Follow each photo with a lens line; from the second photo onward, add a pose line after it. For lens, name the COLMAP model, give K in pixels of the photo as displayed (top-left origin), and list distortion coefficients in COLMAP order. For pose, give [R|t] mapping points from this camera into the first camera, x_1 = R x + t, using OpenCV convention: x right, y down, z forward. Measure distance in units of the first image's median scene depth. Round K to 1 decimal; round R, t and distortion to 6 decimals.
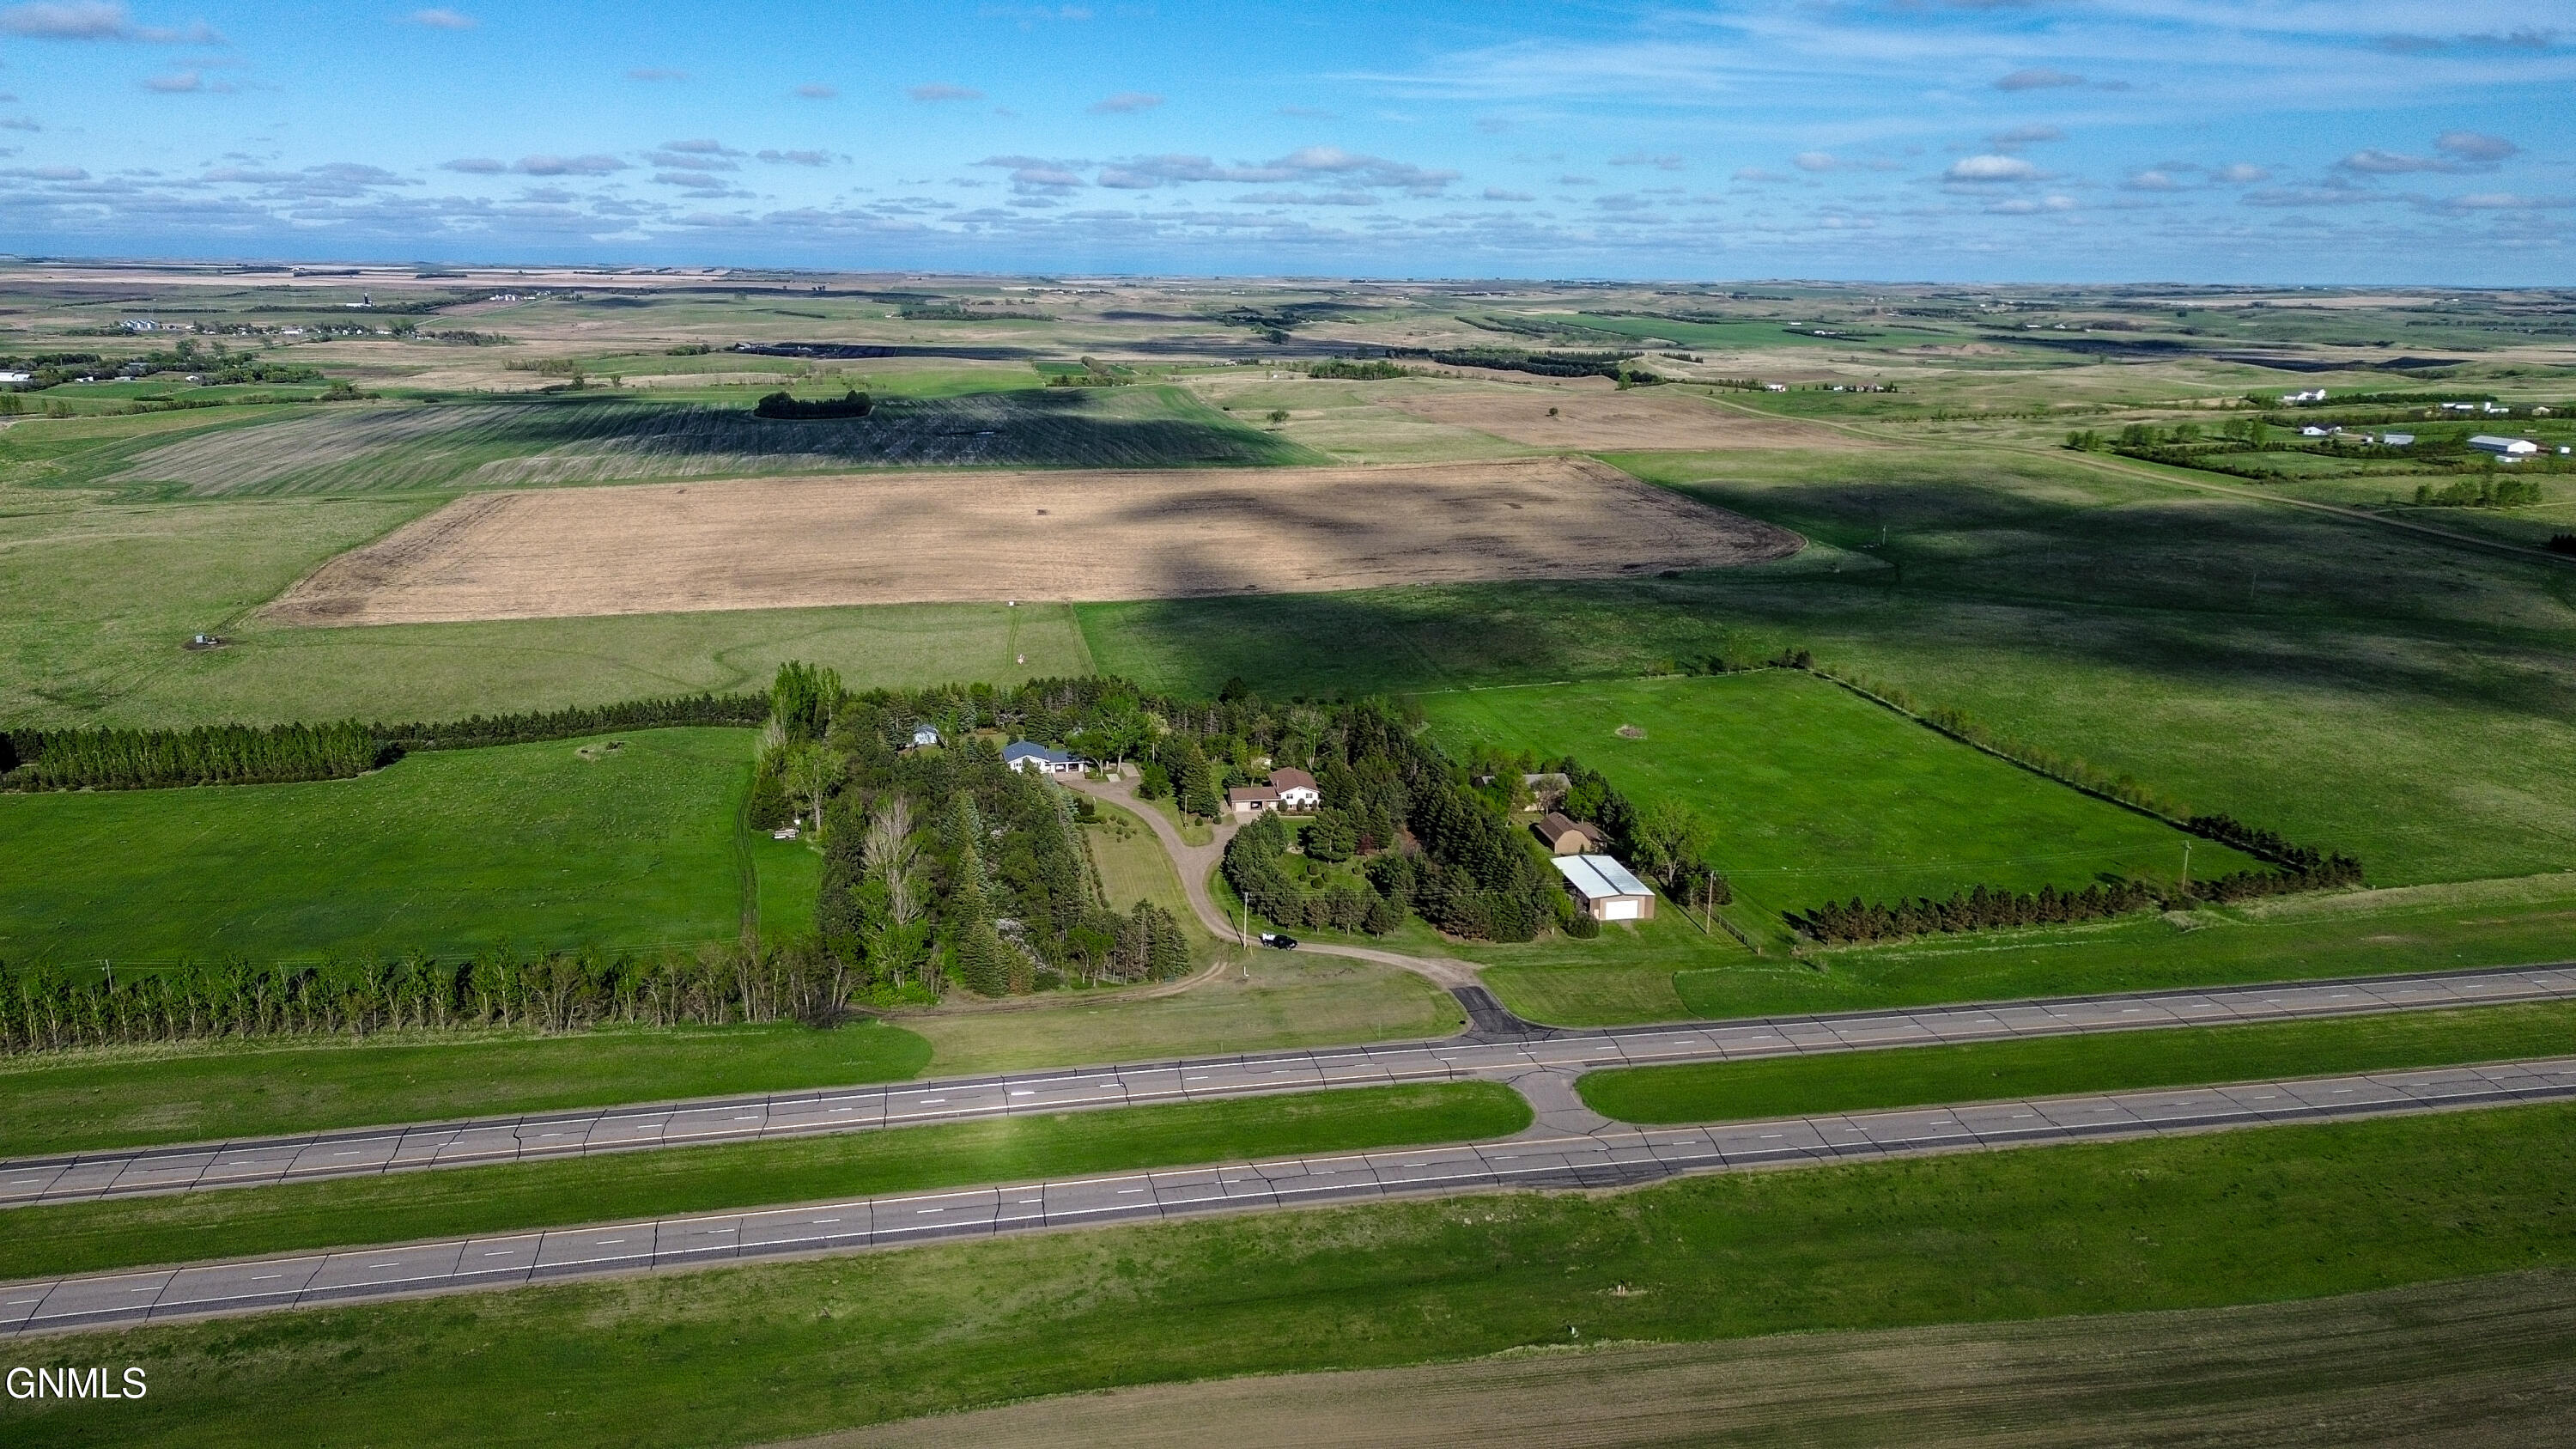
lens RADIAL K [[1805.9, 0, 1297.1], [0, 1805.9, 718.2], [0, 0, 1]] dist [0.069852, -0.060311]
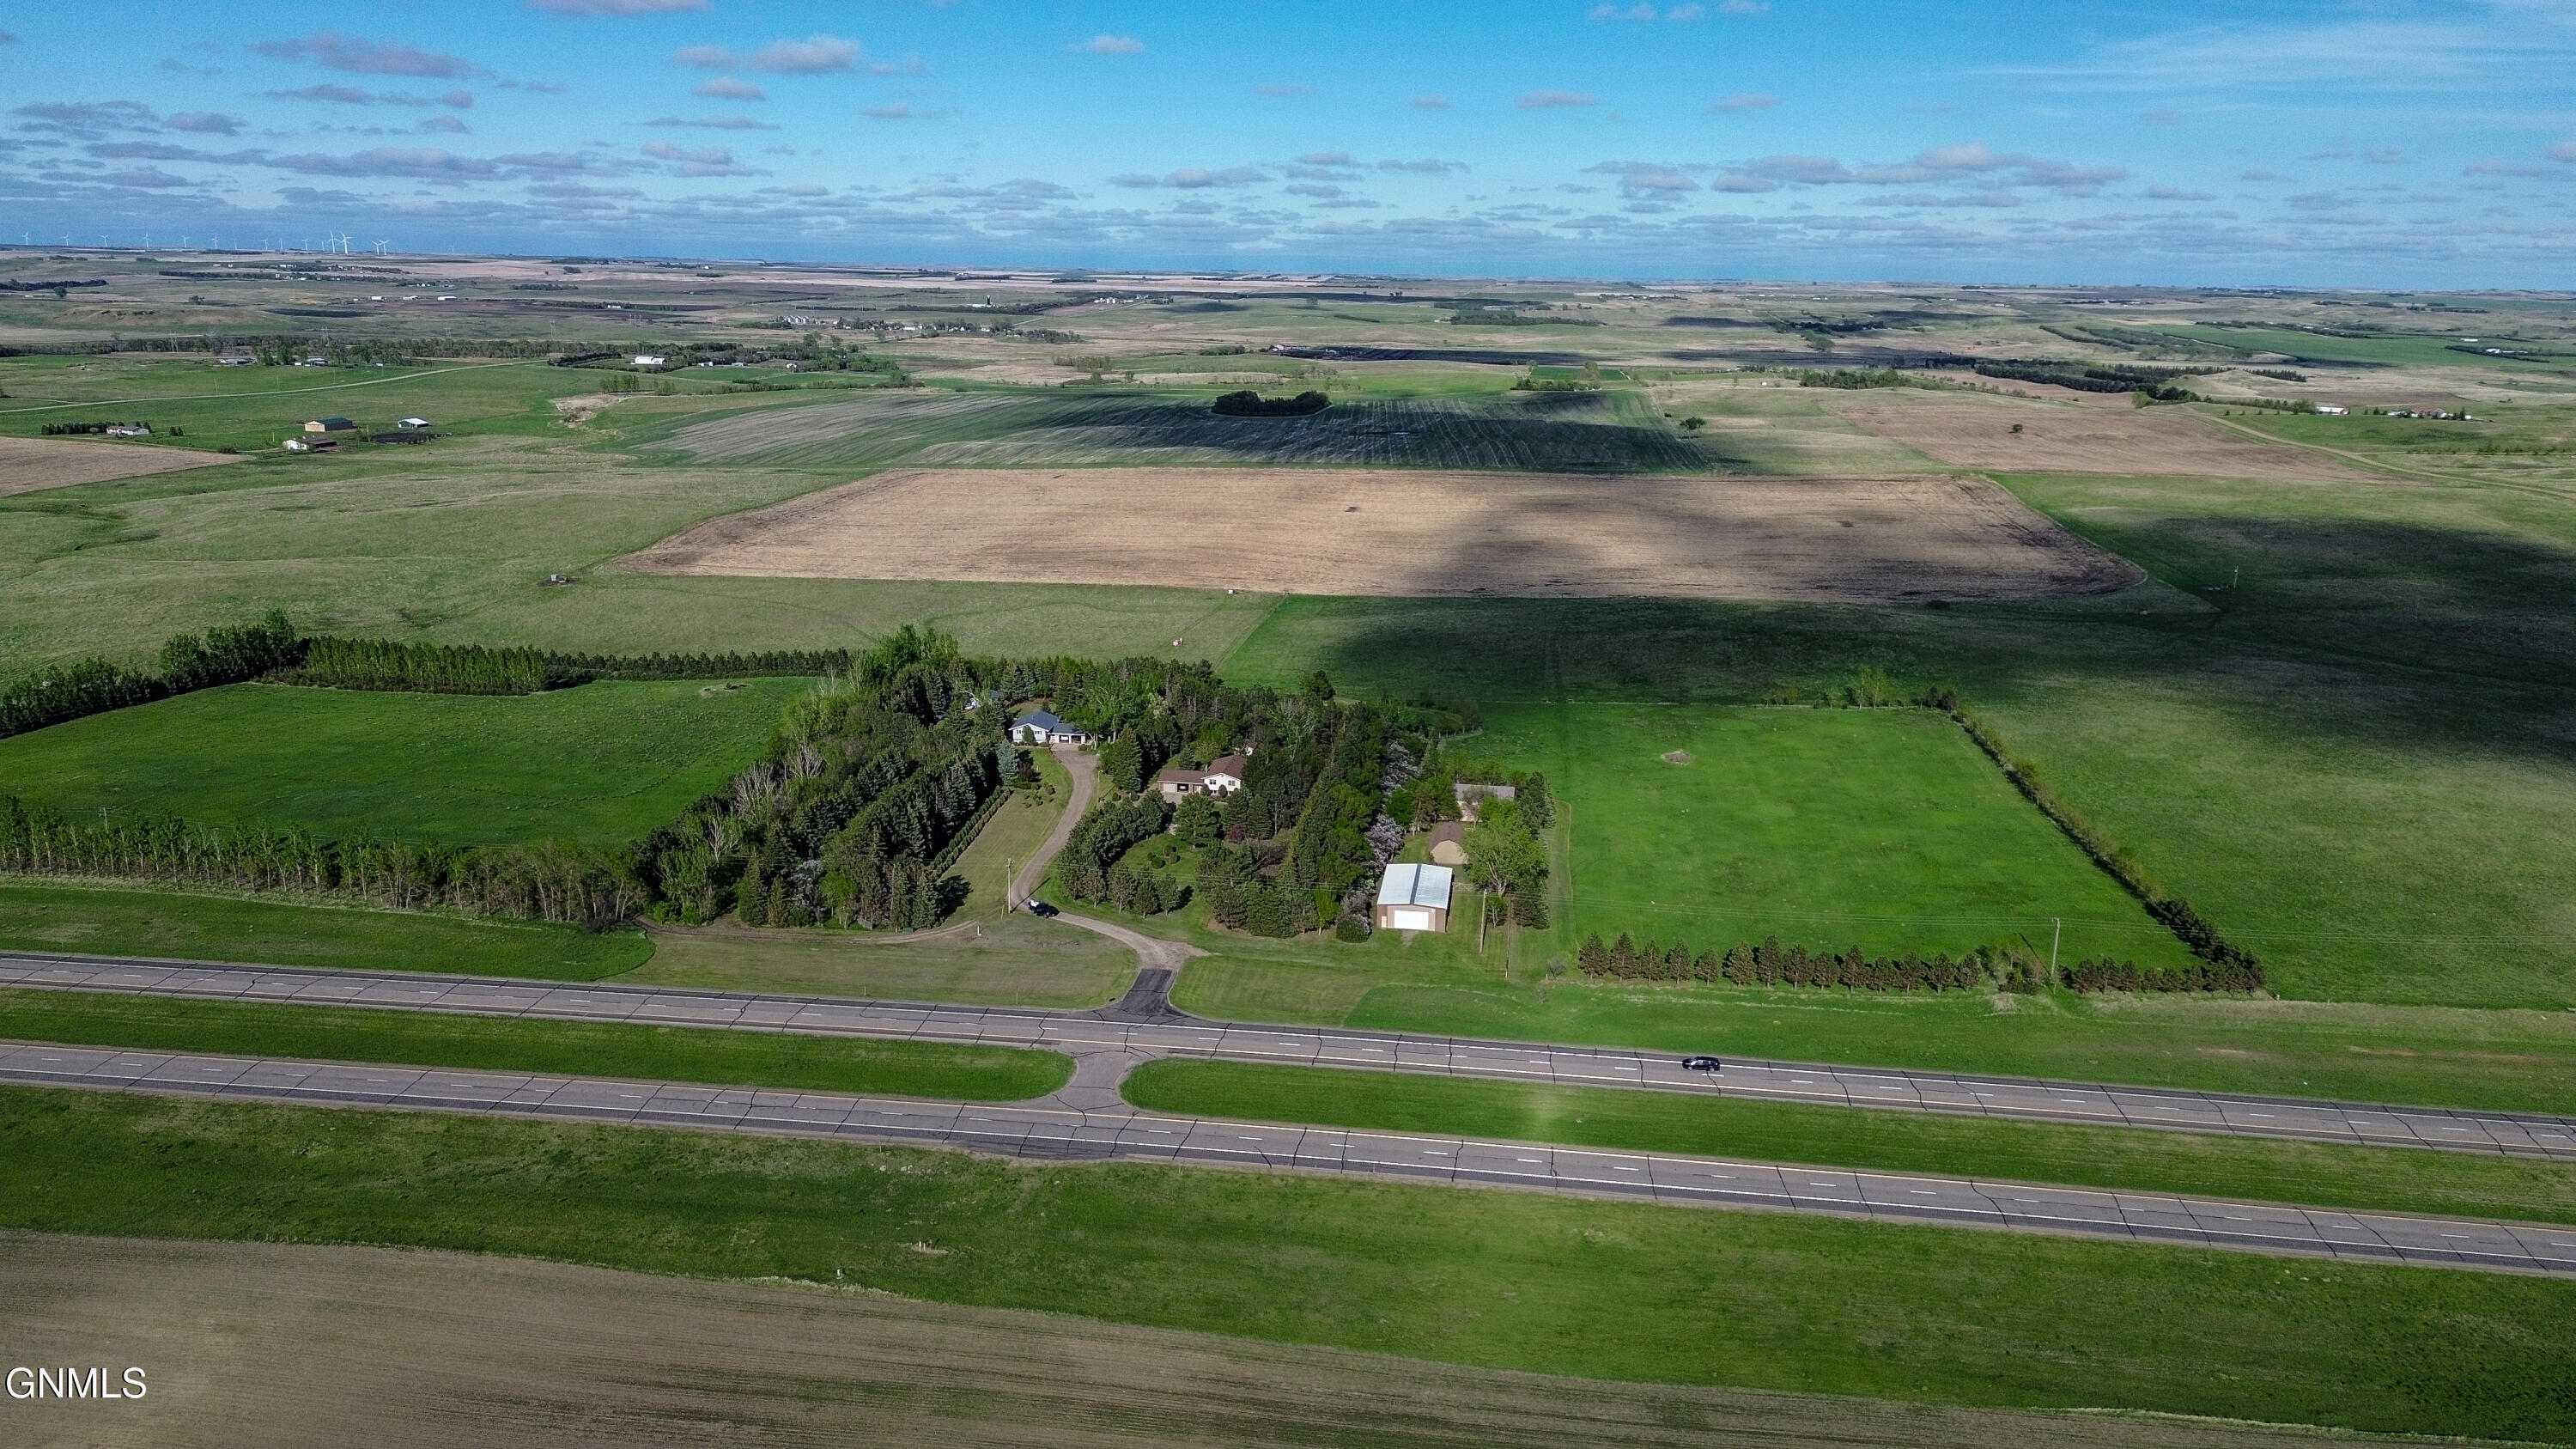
lens RADIAL K [[1805.9, 0, 1303.2], [0, 1805.9, 719.0], [0, 0, 1]] dist [0.069852, -0.060311]
pose [[0.948931, 0.082343, -0.304549, 0.326944], [-0.083188, 0.996481, 0.010222, -0.006508], [0.304319, 0.015635, 0.952442, 0.036057]]
